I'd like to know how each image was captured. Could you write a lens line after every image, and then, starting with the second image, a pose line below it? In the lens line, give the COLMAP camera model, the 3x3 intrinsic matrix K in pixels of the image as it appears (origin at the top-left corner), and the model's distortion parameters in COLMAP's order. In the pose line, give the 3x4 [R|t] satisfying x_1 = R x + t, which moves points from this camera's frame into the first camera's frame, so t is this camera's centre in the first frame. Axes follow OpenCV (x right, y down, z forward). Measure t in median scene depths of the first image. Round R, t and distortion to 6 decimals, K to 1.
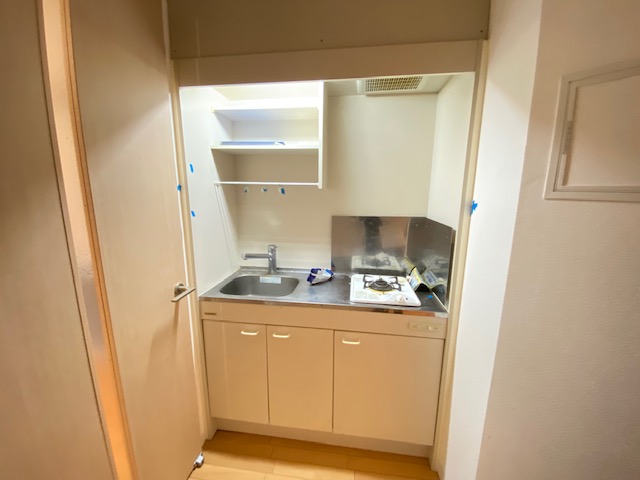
lens RADIAL K [[257.7, 0, 320.0], [0, 257.7, 240.0], [0, 0, 1]] dist [0.029039, -0.026302]
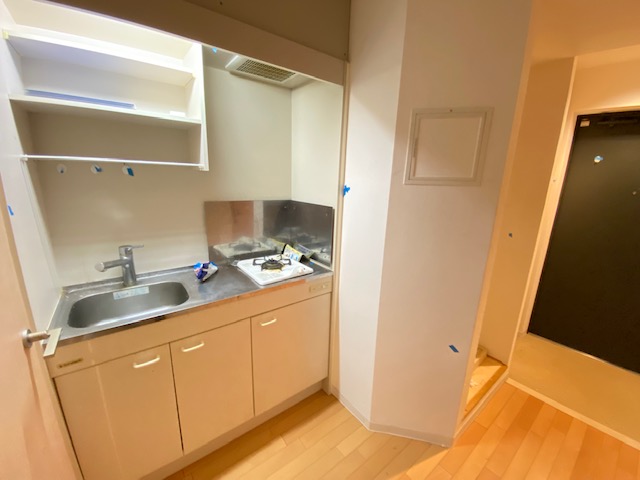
lens RADIAL K [[257.7, 0, 320.0], [0, 257.7, 240.0], [0, 0, 1]] dist [0.029039, -0.026302]
pose [[0.701164, -0.152321, 0.696540, -0.378799], [0.107535, 0.988331, 0.107882, -0.021390], [-0.704845, -0.000740, 0.709361, 0.104871]]
